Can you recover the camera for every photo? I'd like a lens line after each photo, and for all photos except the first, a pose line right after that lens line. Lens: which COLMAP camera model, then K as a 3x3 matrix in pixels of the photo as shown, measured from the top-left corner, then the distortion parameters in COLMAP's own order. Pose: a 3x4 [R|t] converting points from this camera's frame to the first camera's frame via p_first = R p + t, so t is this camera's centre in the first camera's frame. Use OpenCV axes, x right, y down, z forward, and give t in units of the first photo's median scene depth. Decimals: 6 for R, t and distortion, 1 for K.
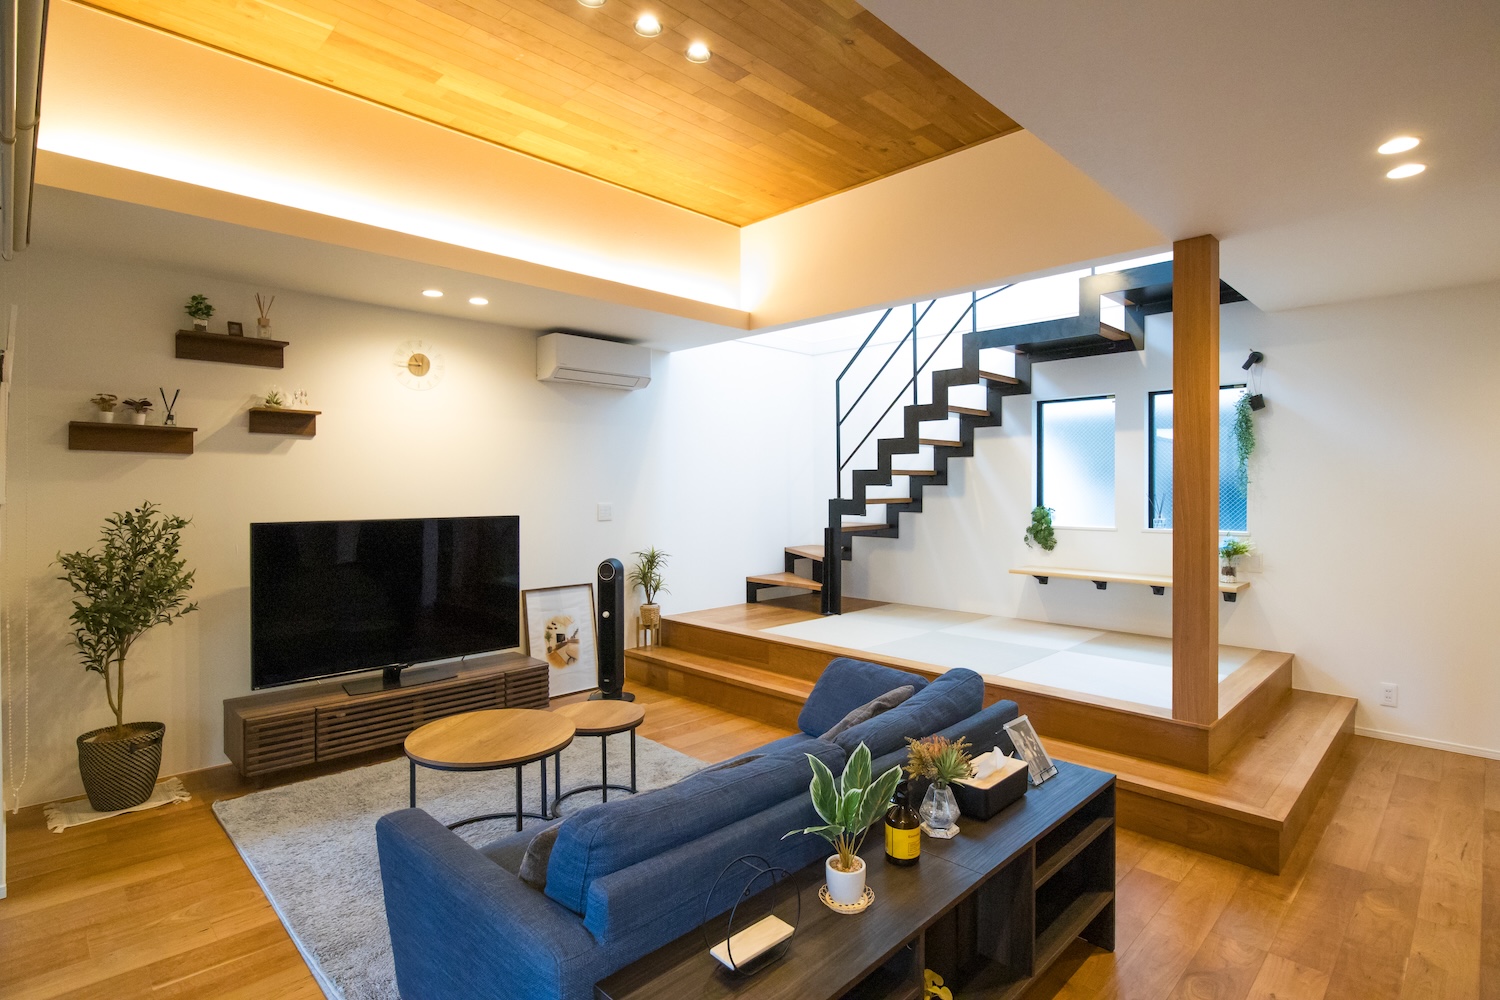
lens RADIAL K [[742.4, 0, 750.0], [0, 742.4, 500.0], [0, 0, 1]] dist [-0.001334, 0.000312]
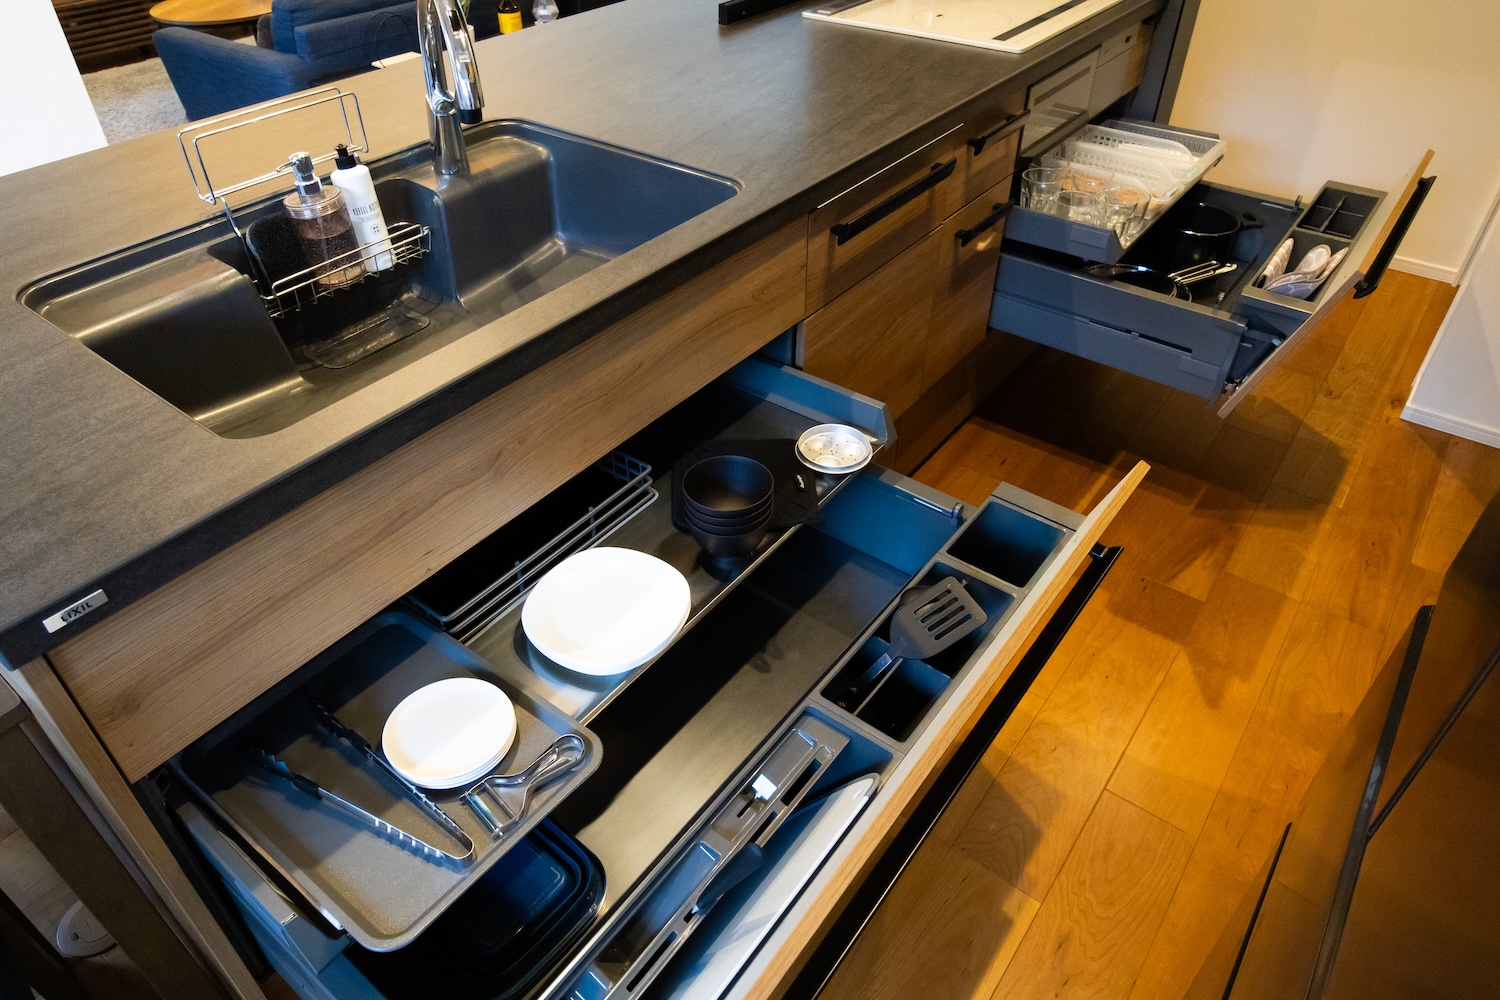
lens RADIAL K [[960.5, 0, 750.0], [0, 960.5, 500.0], [0, 0, 1]] dist [-0.004541, -0.002552]
pose [[0.991813, -0.076621, 0.102156, 0.357358], [-0.001416, 0.793335, 0.608784, 0.023709], [-0.127690, -0.603944, 0.786731, -1.055861]]
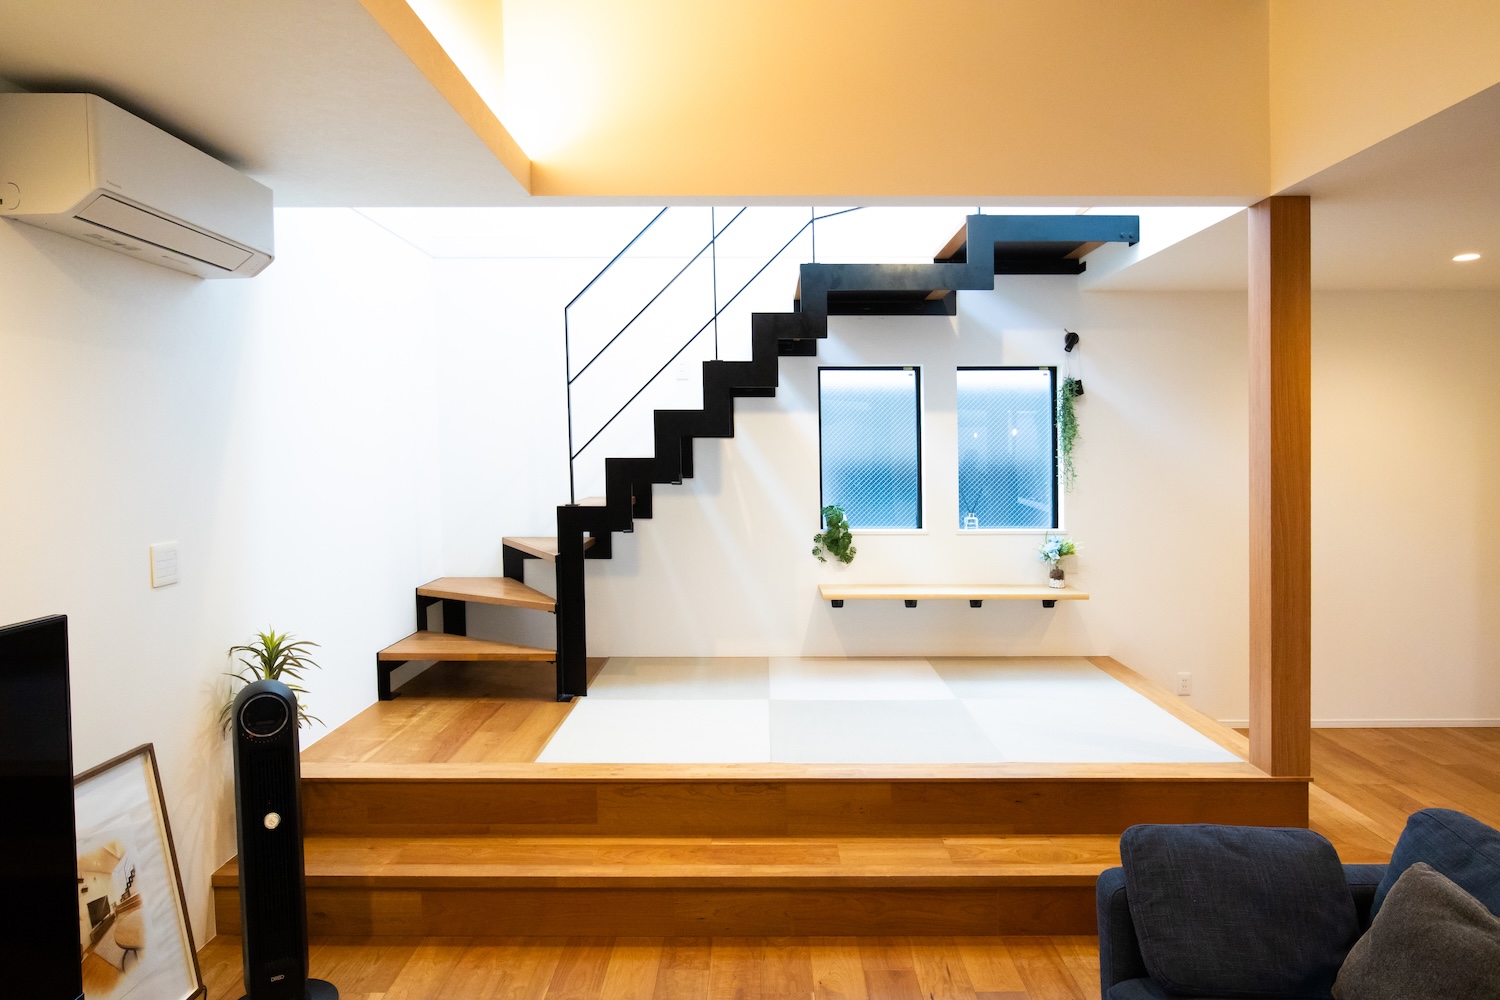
lens RADIAL K [[889.1, 0, 750.0], [0, 889.1, 479.4], [0, 0, 1]] dist [0.000334, -0.001751]
pose [[0.711382, -0.022451, 0.702447, -0.324279], [0.013708, 0.999743, 0.018071, -0.037869], [-0.702672, -0.003226, 0.711507, 0.430647]]
